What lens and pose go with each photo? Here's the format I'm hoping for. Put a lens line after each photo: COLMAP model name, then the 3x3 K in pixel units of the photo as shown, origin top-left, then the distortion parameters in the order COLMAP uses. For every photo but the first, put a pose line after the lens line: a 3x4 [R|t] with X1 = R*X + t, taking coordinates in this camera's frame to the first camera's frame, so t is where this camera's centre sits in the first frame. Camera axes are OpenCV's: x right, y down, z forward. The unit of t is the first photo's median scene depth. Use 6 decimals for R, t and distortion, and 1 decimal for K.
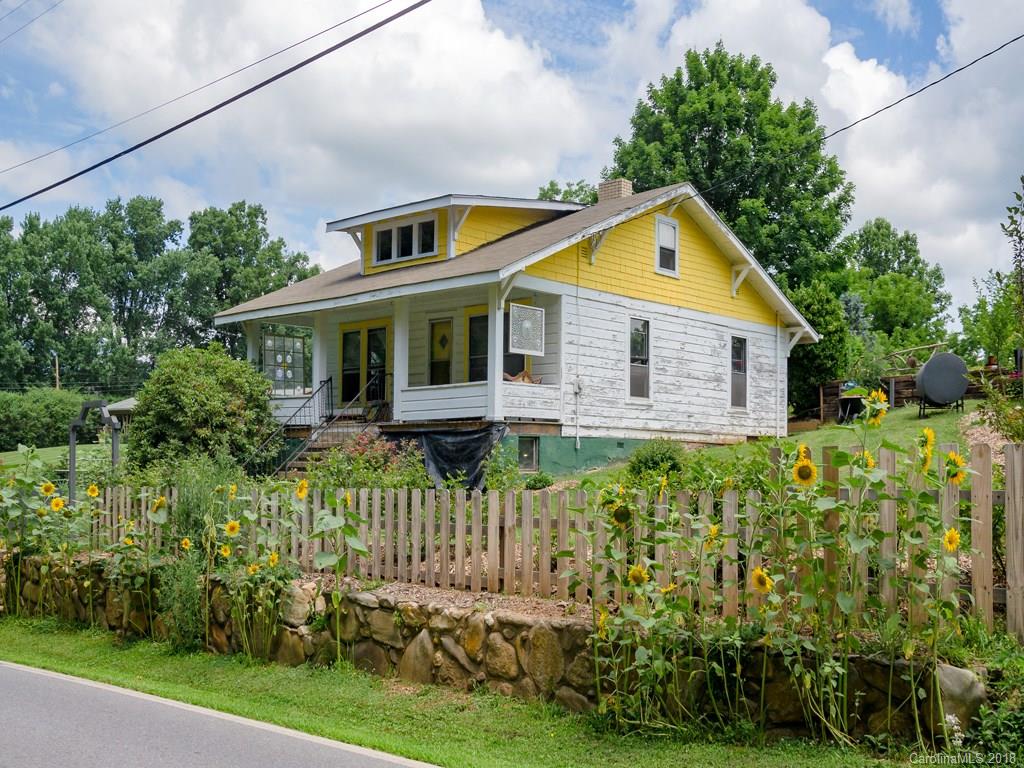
lens RADIAL K [[1066.7, 0, 511.4], [0, 1066.7, 385.6], [0, 0, 1]] dist [0.011289, 0.000000]
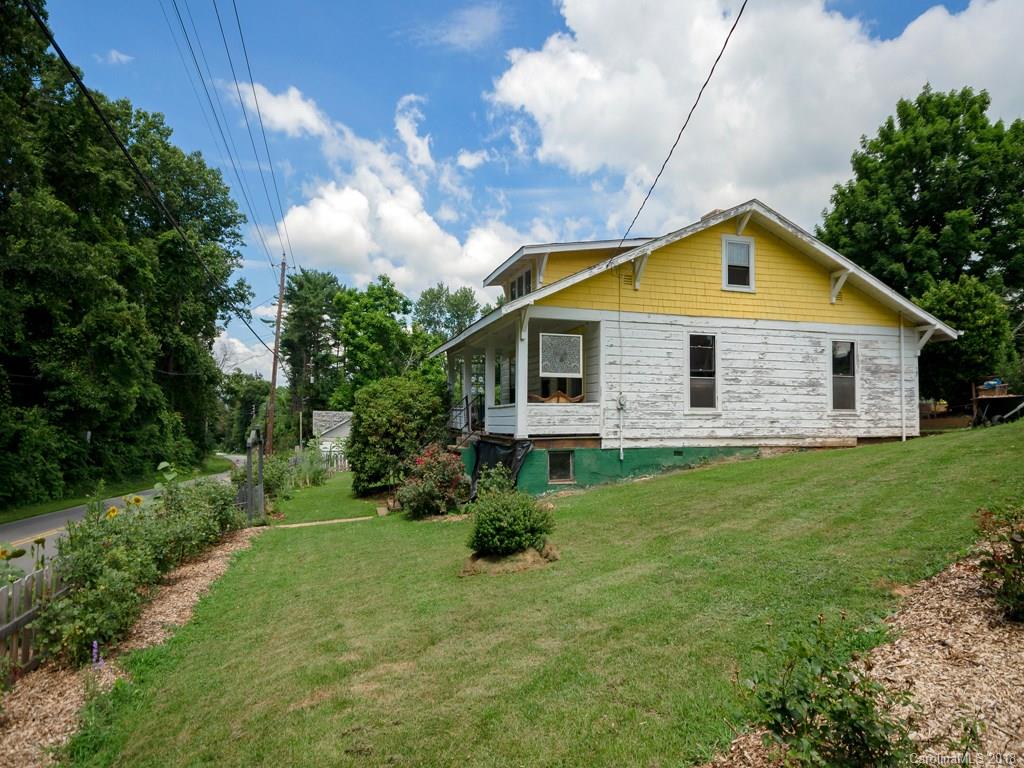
lens RADIAL K [[585.8, 0, 505.2], [0, 585.8, 378.4], [0, 0, 1]] dist [0.033040, 0.001273]
pose [[0.864921, -0.039862, -0.500323, 0.217323], [0.044586, 0.999002, -0.002515, -0.023045], [0.499924, -0.020132, 0.865835, 0.343847]]
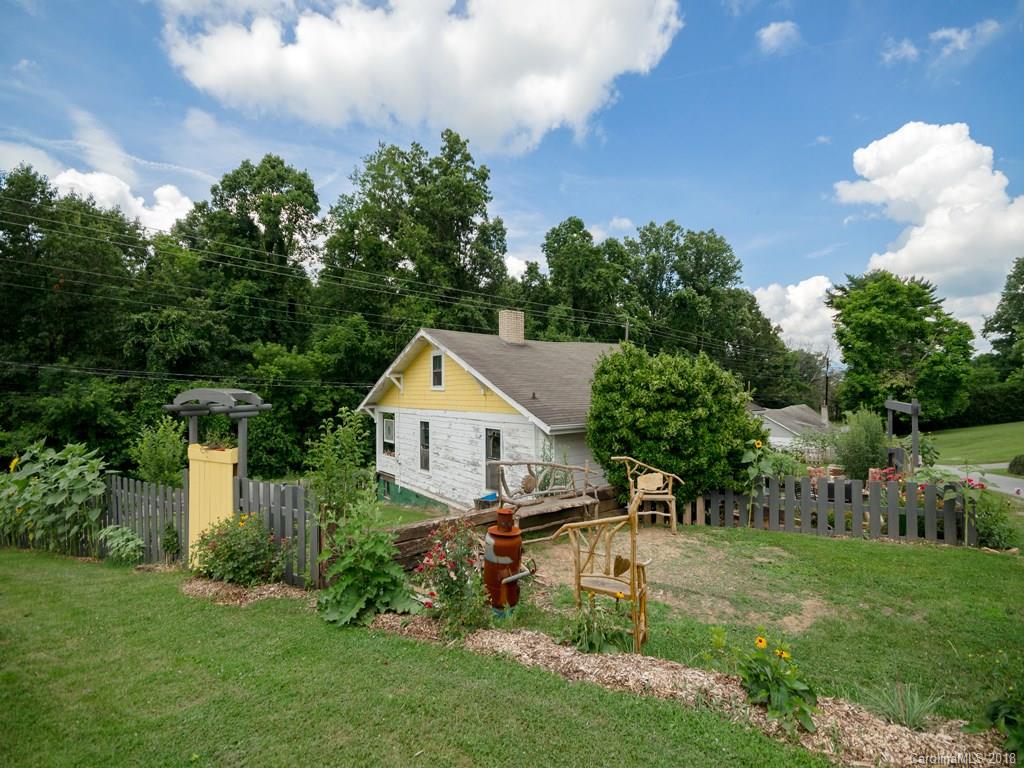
lens RADIAL K [[447.5, 0, 516.1], [0, 447.5, 384.5], [0, 0, 1]] dist [0.005739, -0.003819]
pose [[-0.166733, -0.031022, -0.985514, 0.680241], [0.067140, 0.996828, -0.042737, -0.070461], [0.983714, -0.073293, -0.164121, 1.112169]]
